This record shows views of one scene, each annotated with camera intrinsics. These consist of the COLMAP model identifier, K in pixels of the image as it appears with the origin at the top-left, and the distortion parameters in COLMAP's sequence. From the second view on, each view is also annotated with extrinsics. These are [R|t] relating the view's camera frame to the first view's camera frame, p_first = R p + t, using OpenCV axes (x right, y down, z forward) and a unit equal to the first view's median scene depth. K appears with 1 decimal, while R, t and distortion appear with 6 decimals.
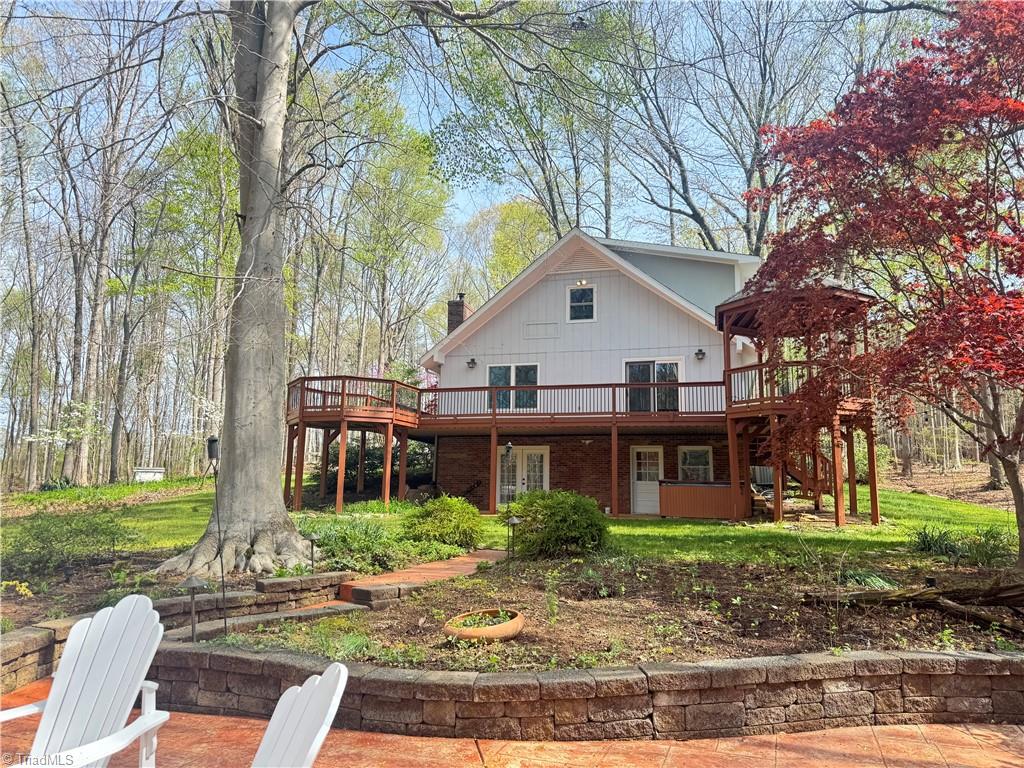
lens RADIAL K [[733.5, 0, 512.0], [0, 733.5, 384.0], [0, 0, 1]] dist [0.066877, 0.000170]
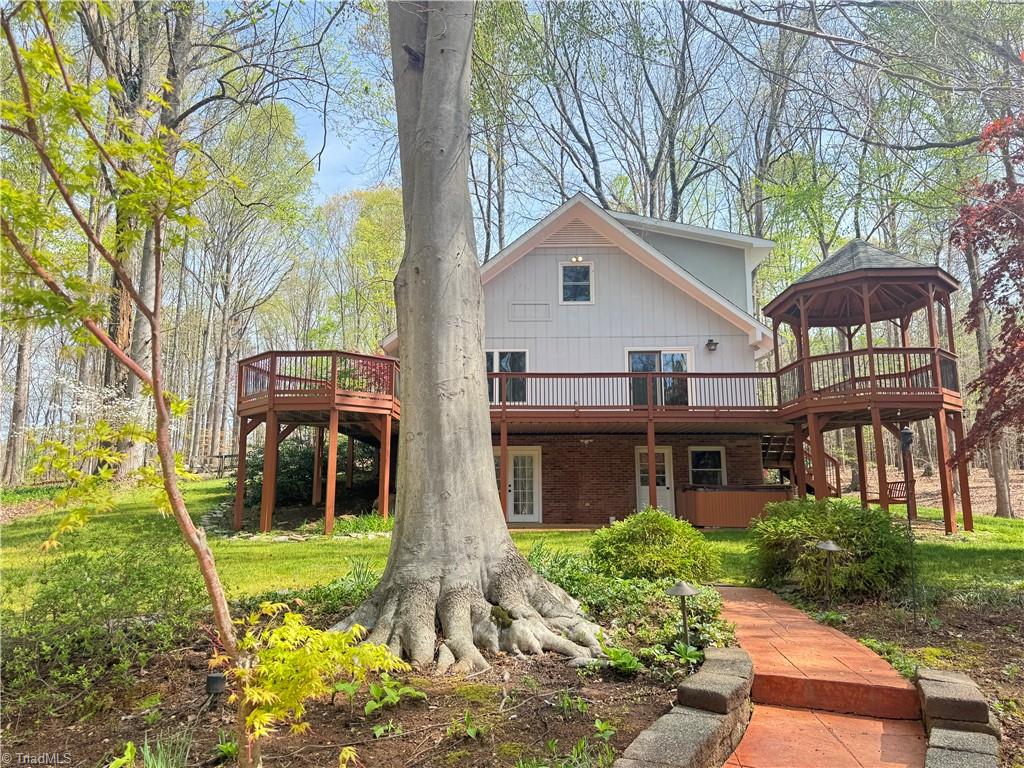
lens RADIAL K [[733.5, 0, 512.0], [0, 733.5, 384.0], [0, 0, 1]] dist [0.066877, 0.000170]
pose [[0.969988, 0.023579, 0.242006, -0.196566], [-0.021419, 0.999704, -0.011556, 0.023032], [-0.242207, 0.006026, 0.970206, 0.181351]]
